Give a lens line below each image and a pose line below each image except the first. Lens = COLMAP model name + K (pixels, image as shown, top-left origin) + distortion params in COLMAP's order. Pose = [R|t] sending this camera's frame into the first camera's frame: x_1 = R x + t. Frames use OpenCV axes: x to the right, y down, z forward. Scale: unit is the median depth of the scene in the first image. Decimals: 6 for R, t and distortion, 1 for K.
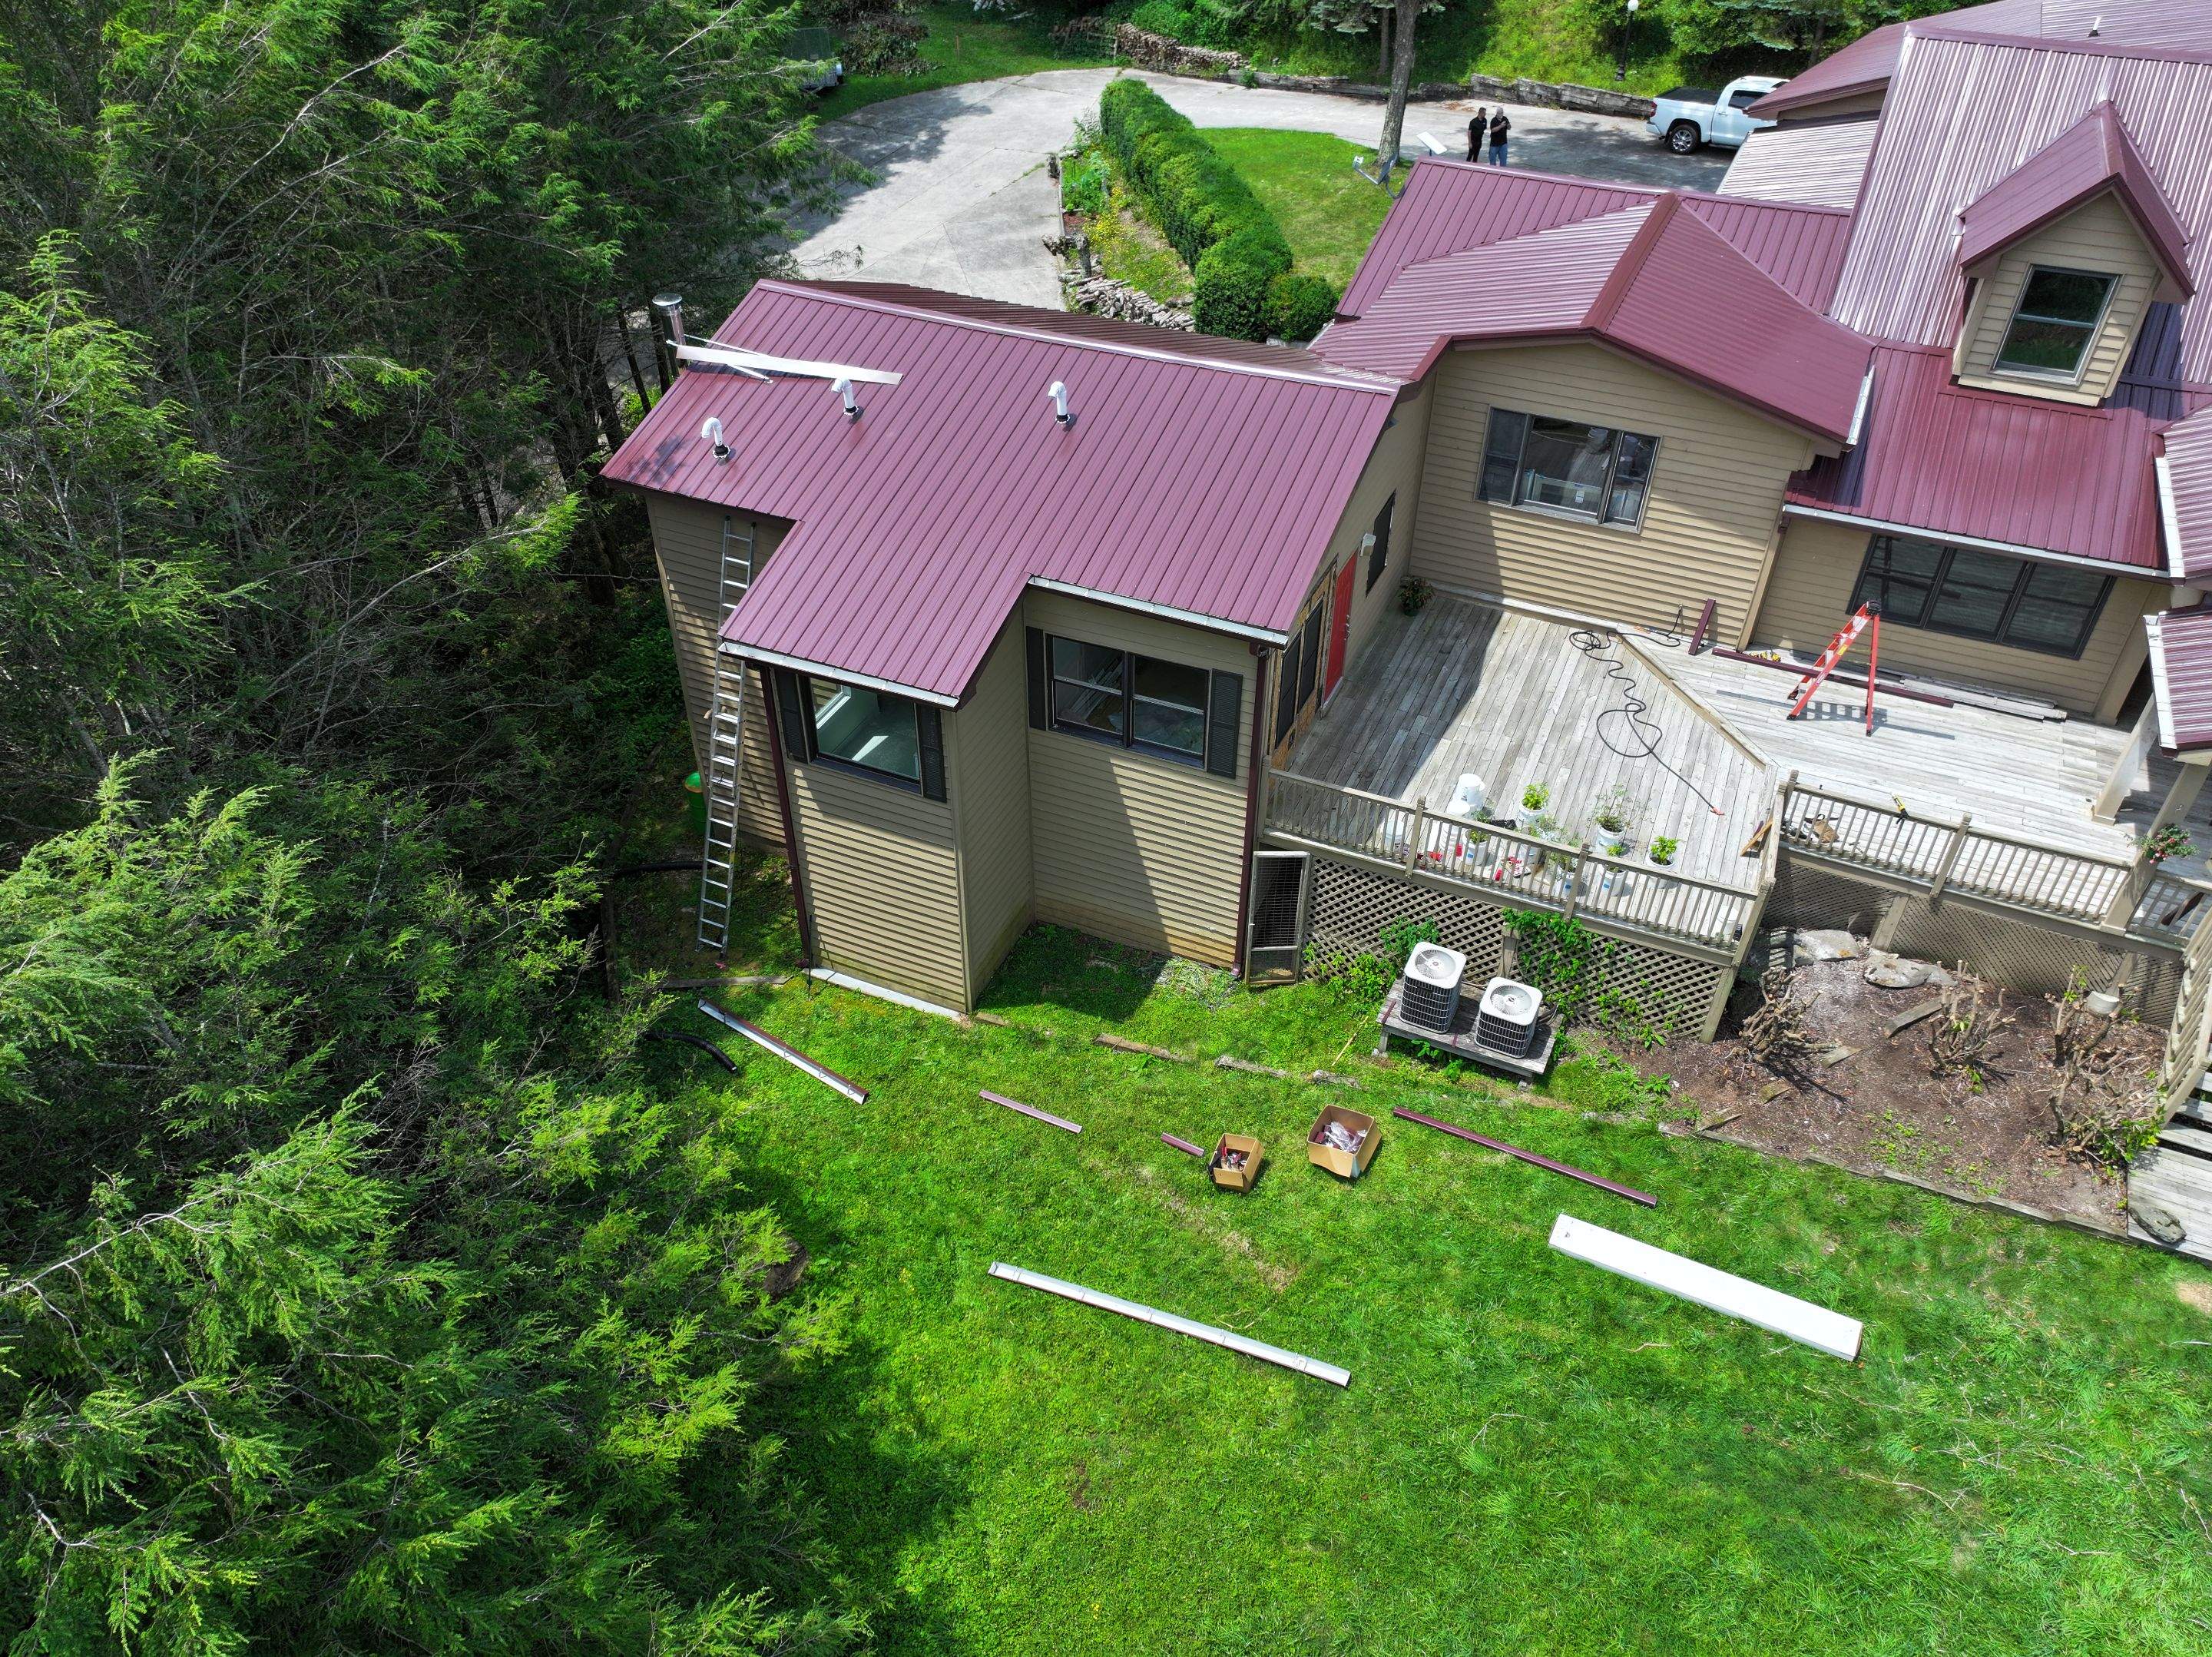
lens RADIAL K [[1561.9, 0, 1098.2], [0, 1561.9, 817.4], [0, 0, 1]] dist [-0.009383, 0.021830]
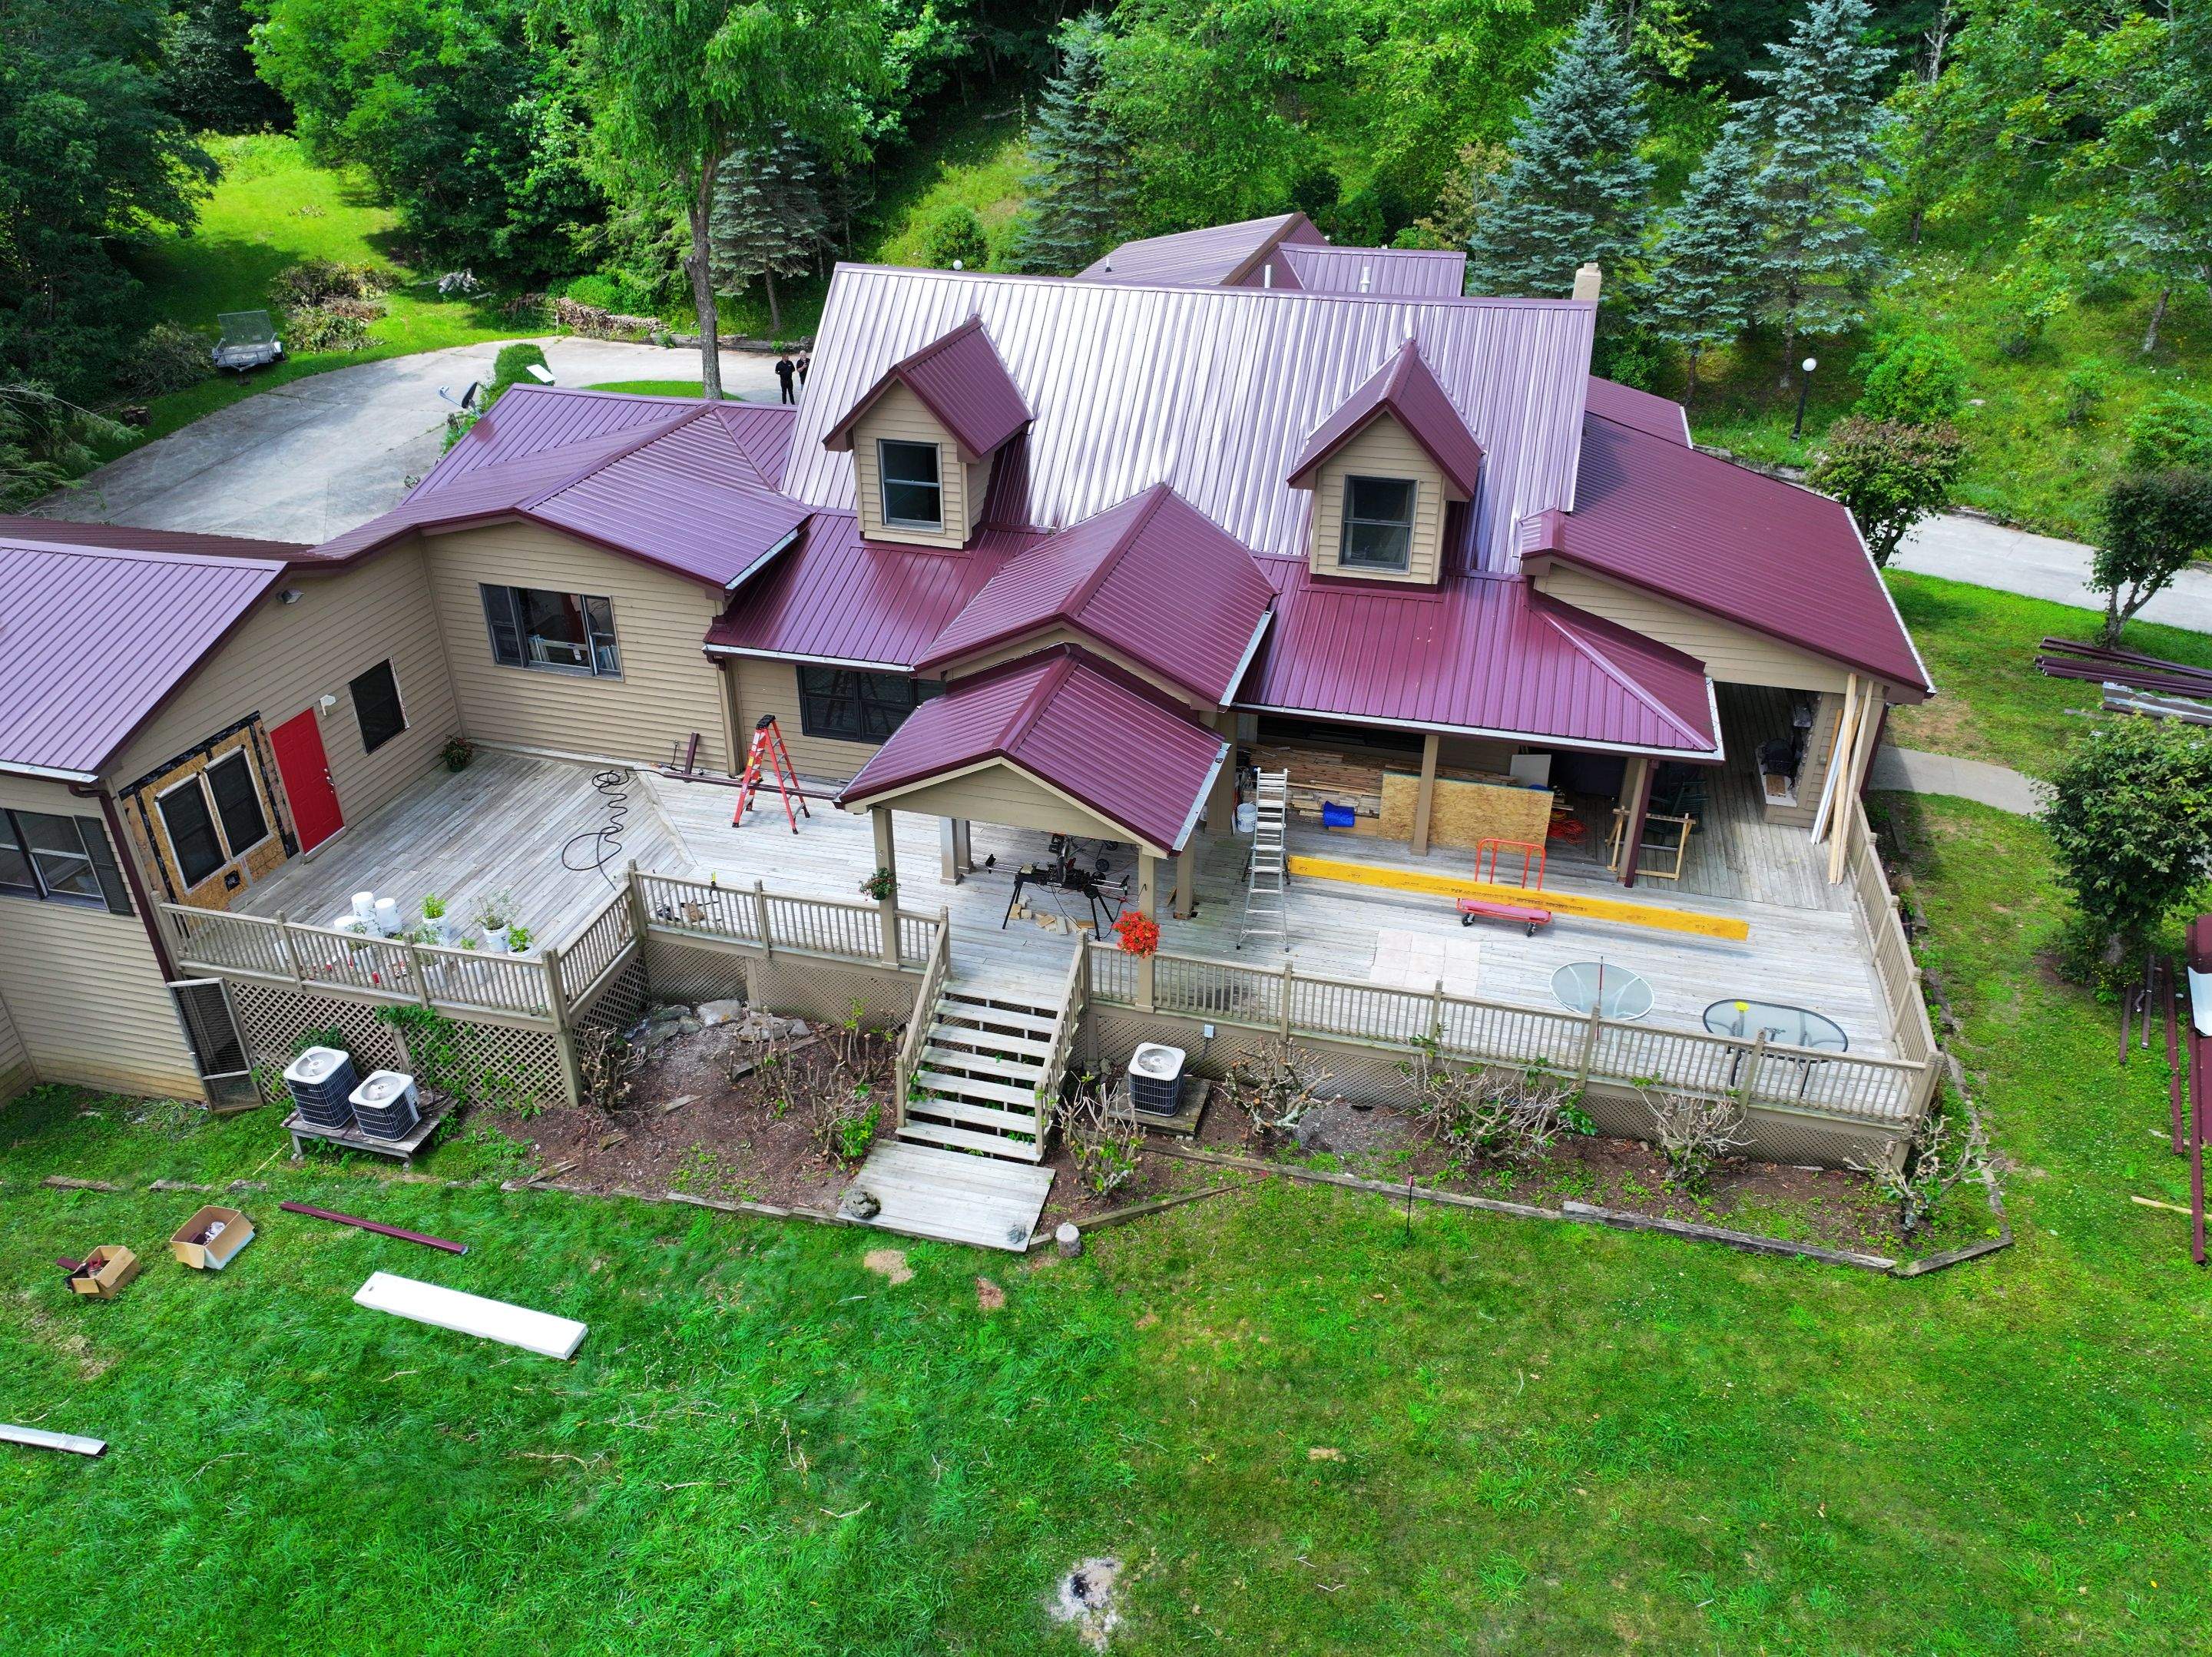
lens RADIAL K [[1561.9, 0, 1104.3], [0, 1561.9, 811.7], [0, 0, 1]] dist [-0.009383, 0.021830]
pose [[0.983868, -0.084833, 0.157503, 0.577025], [0.108435, 0.983043, -0.147879, 0.135791], [-0.142288, 0.162572, 0.976383, -0.171137]]
